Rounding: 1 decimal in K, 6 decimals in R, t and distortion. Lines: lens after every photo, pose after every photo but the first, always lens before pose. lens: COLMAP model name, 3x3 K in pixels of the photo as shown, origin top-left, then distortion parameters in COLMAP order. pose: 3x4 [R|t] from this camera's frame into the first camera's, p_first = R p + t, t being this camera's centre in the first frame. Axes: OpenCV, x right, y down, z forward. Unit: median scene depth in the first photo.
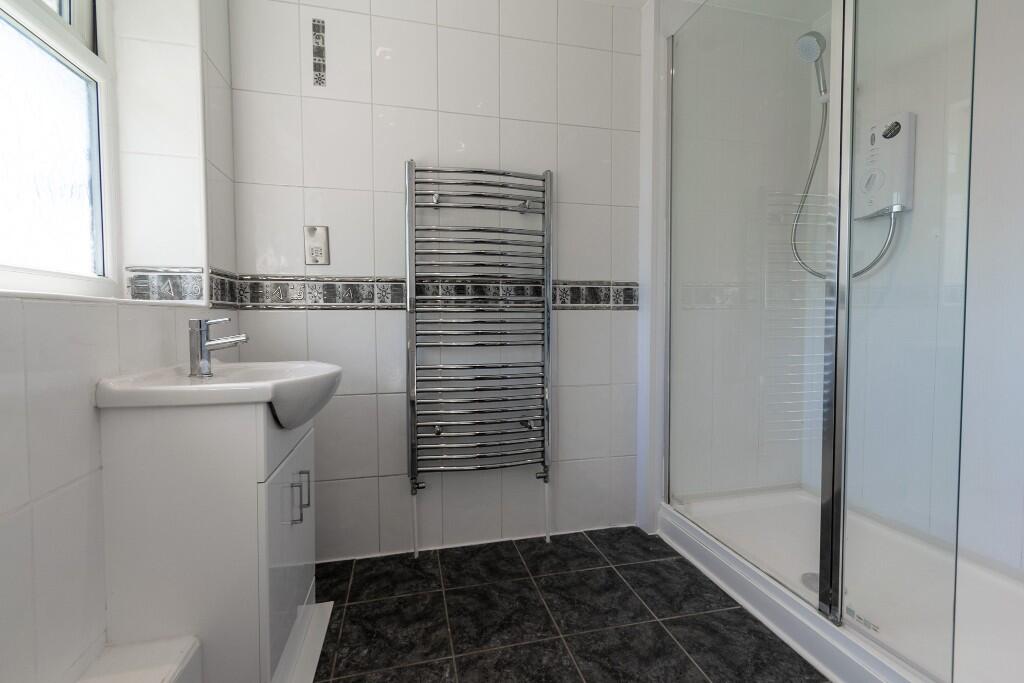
lens RADIAL K [[451.3, 0, 511.0], [0, 451.3, 339.6], [0, 0, 1]] dist [0.002757, -0.002174]
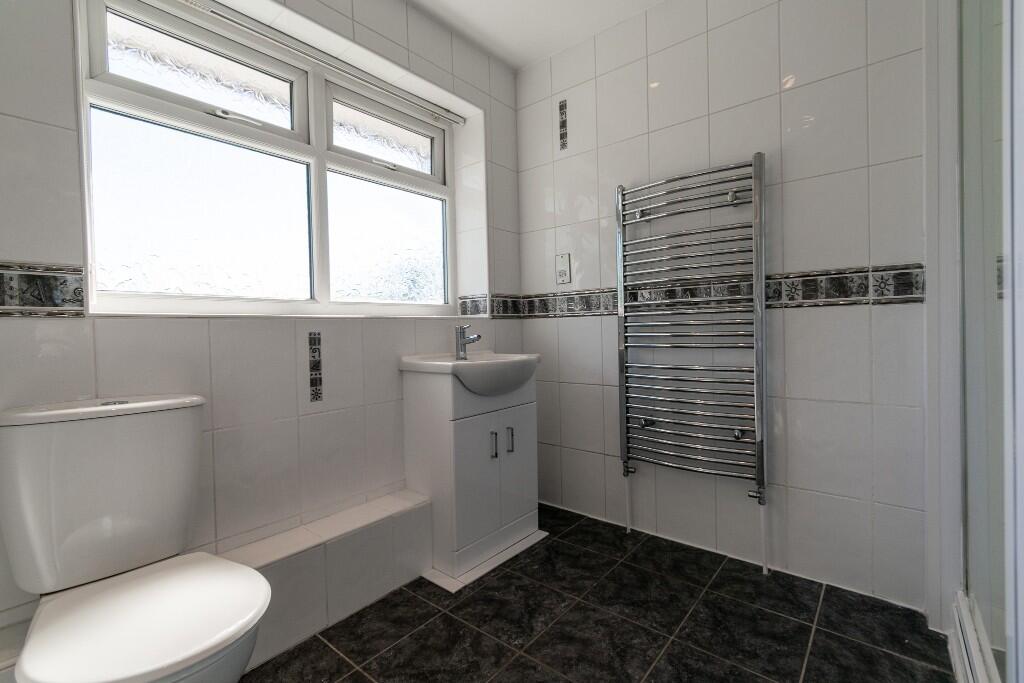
lens RADIAL K [[451.3, 0, 507.5], [0, 451.3, 336.4], [0, 0, 1]] dist [0.002757, -0.002174]
pose [[0.594685, 0.005236, -0.803942, 0.531279], [-0.013713, 0.999899, -0.003631, -0.002018], [0.803842, 0.013183, 0.594697, 0.077714]]
